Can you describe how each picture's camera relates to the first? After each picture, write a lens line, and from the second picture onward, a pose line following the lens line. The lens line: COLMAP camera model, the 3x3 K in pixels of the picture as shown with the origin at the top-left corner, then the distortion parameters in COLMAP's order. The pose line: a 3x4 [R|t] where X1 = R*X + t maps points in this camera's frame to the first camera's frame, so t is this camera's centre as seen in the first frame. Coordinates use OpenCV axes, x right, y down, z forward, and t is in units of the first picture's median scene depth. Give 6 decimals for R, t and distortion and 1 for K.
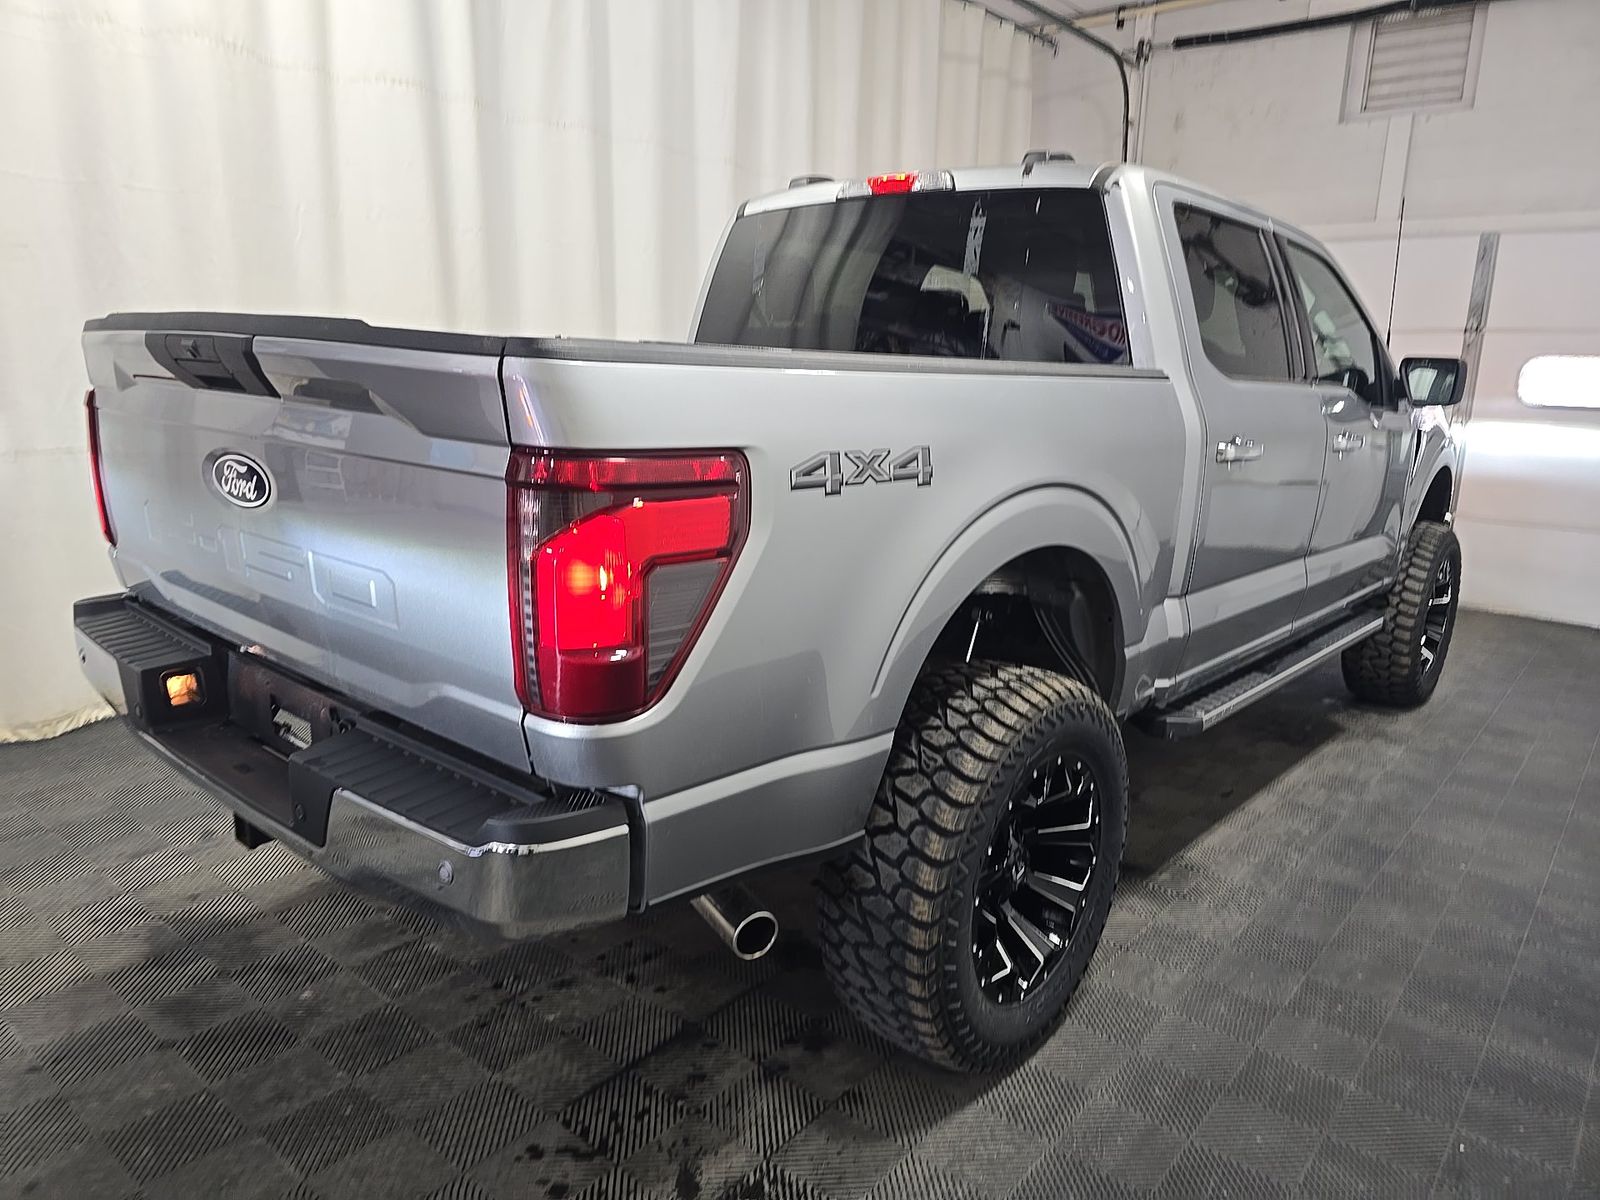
lens RADIAL K [[1083.2, 0, 828.7], [0, 1083.2, 597.9], [0, 0, 1]] dist [0.056757, -0.056809]
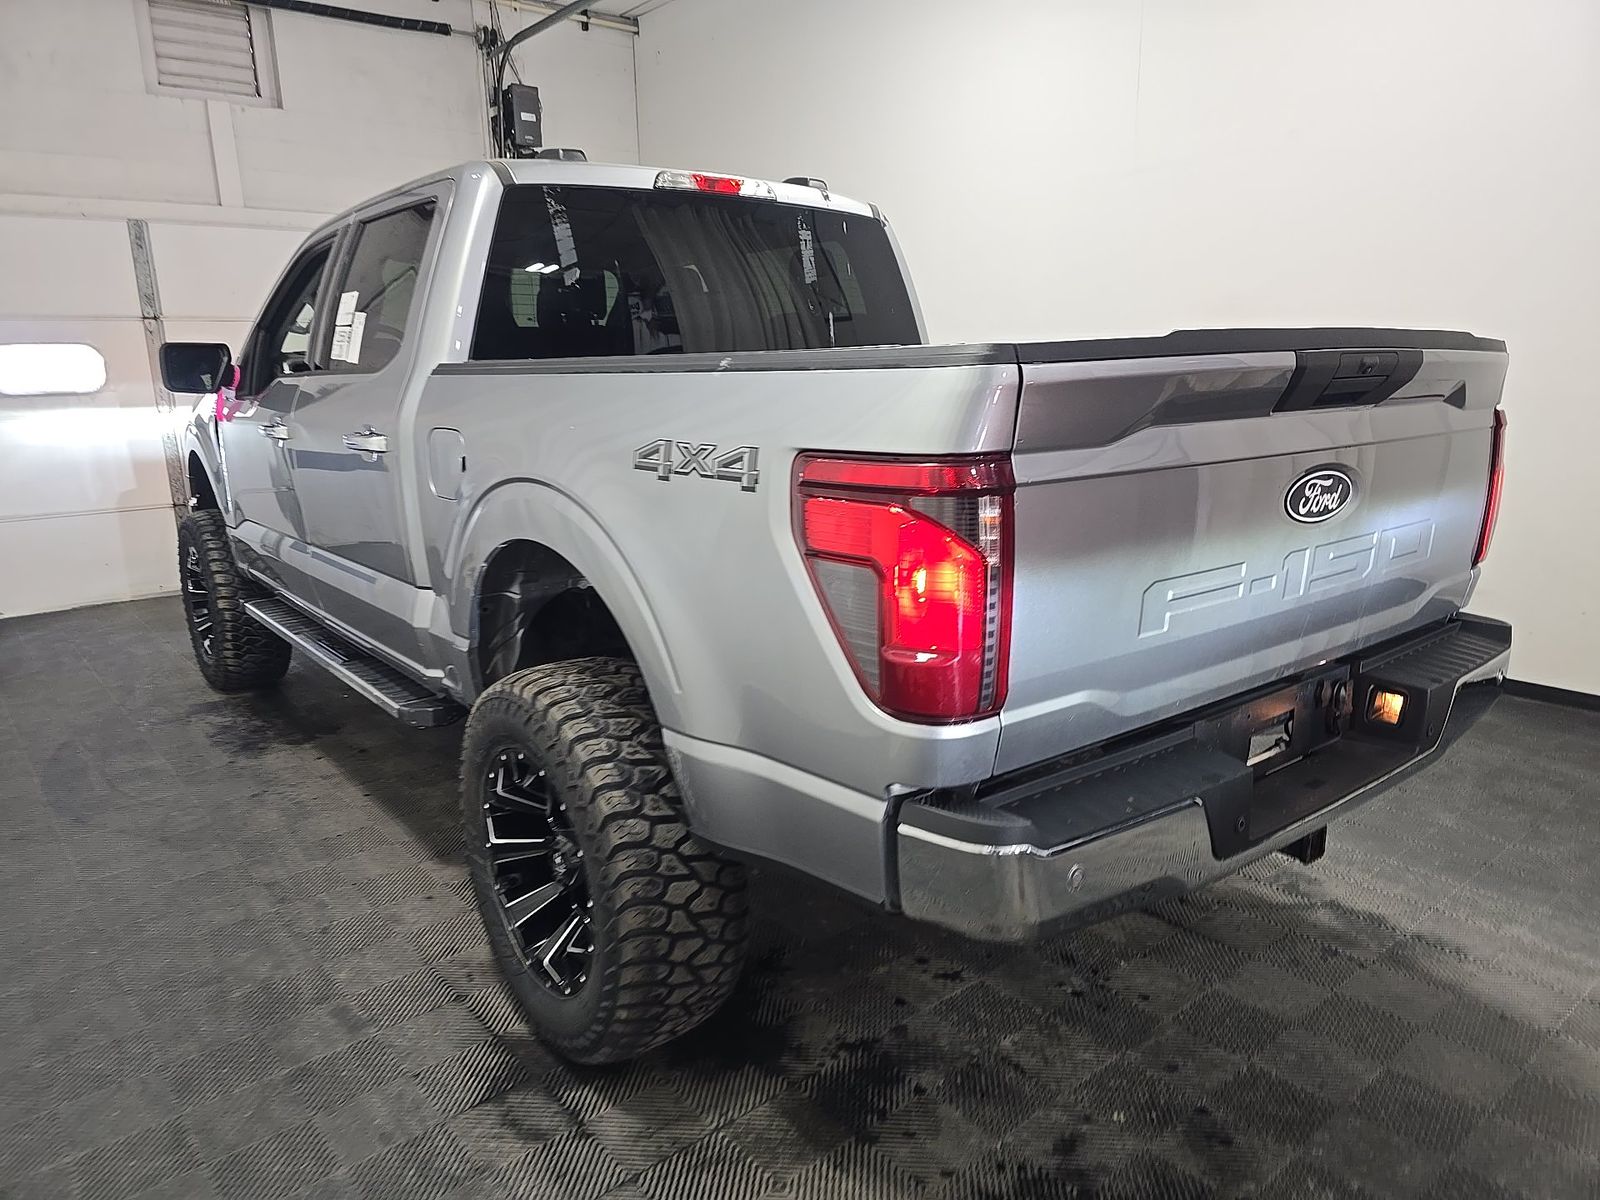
lens RADIAL K [[1076.5, 0, 833.4], [0, 1076.5, 602.9], [0, 0, 1]] dist [0.053600, -0.042767]
pose [[0.165536, -0.252020, 0.953459, -0.466029], [0.231044, 0.949802, 0.210940, -0.096029], [-0.958758, 0.185373, 0.215454, 0.363040]]
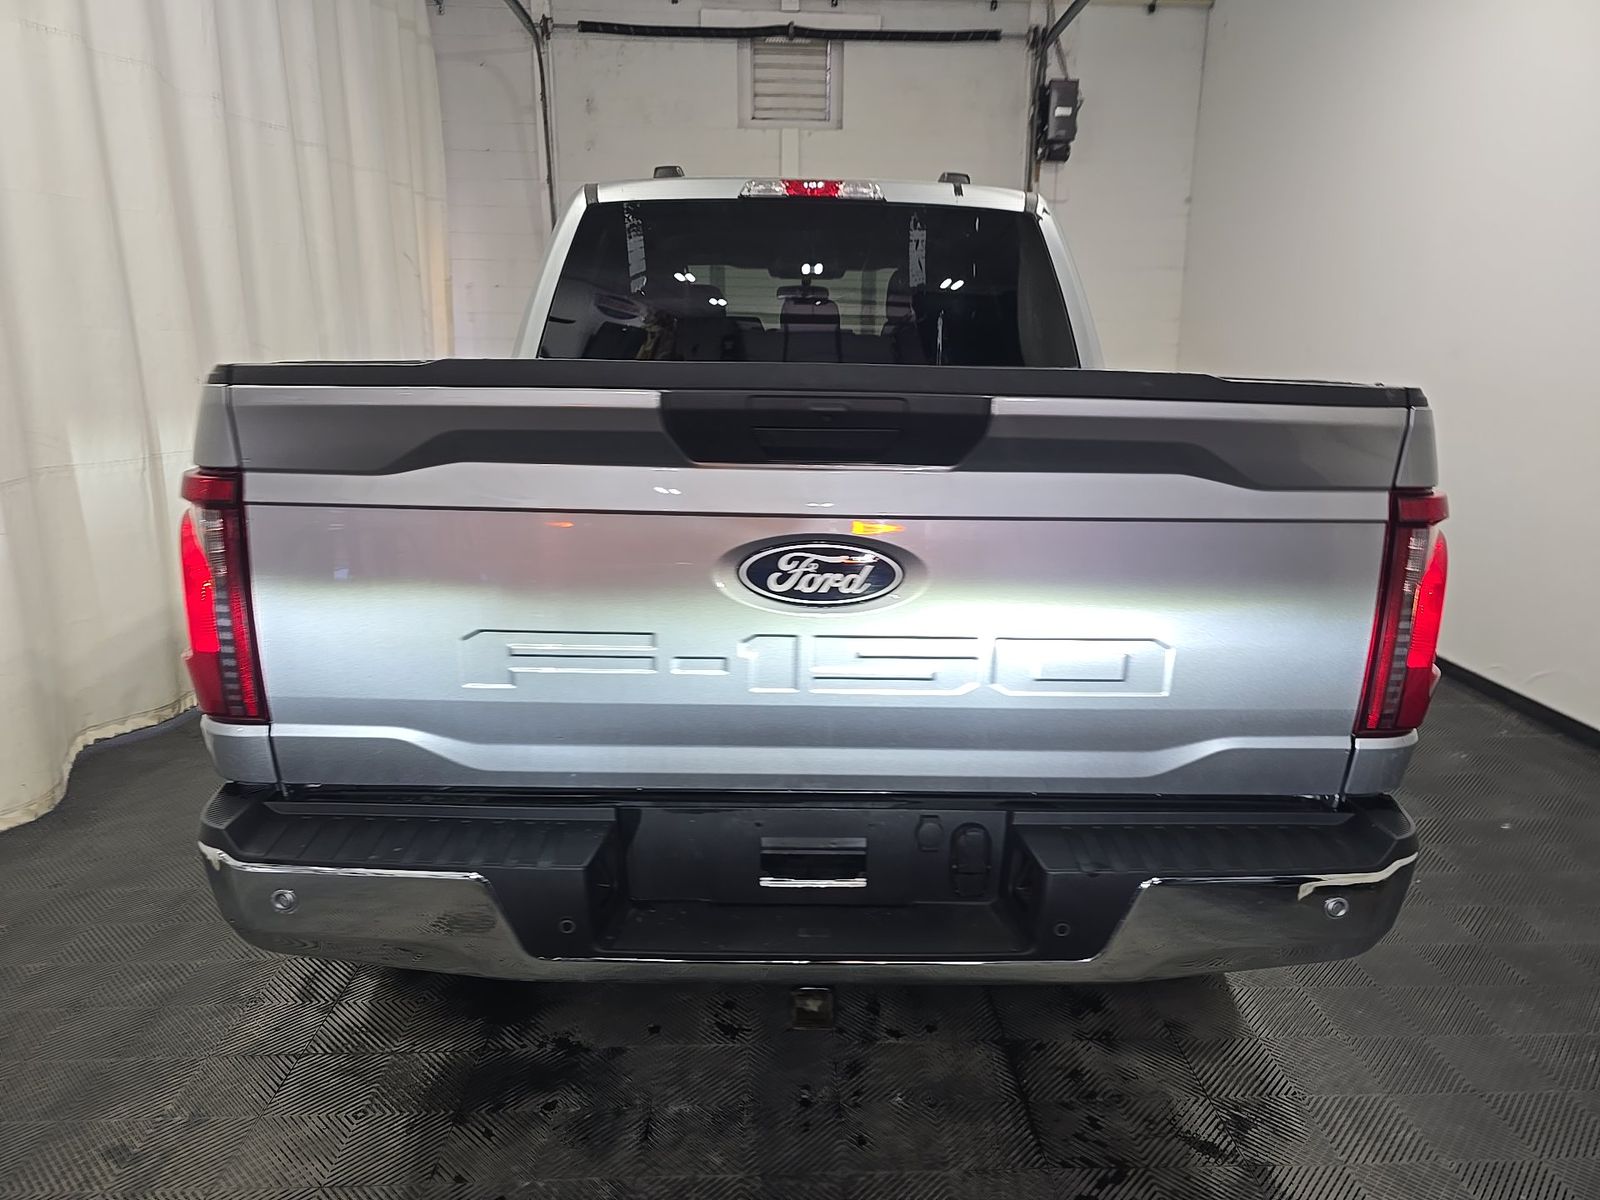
lens RADIAL K [[1083.2, 0, 828.7], [0, 1083.2, 597.9], [0, 0, 1]] dist [0.056757, -0.056809]
pose [[0.739156, -0.171992, 0.651205, -0.308448], [0.151571, 0.984523, 0.087984, -0.046626], [-0.656258, 0.033670, 0.753785, 0.121650]]
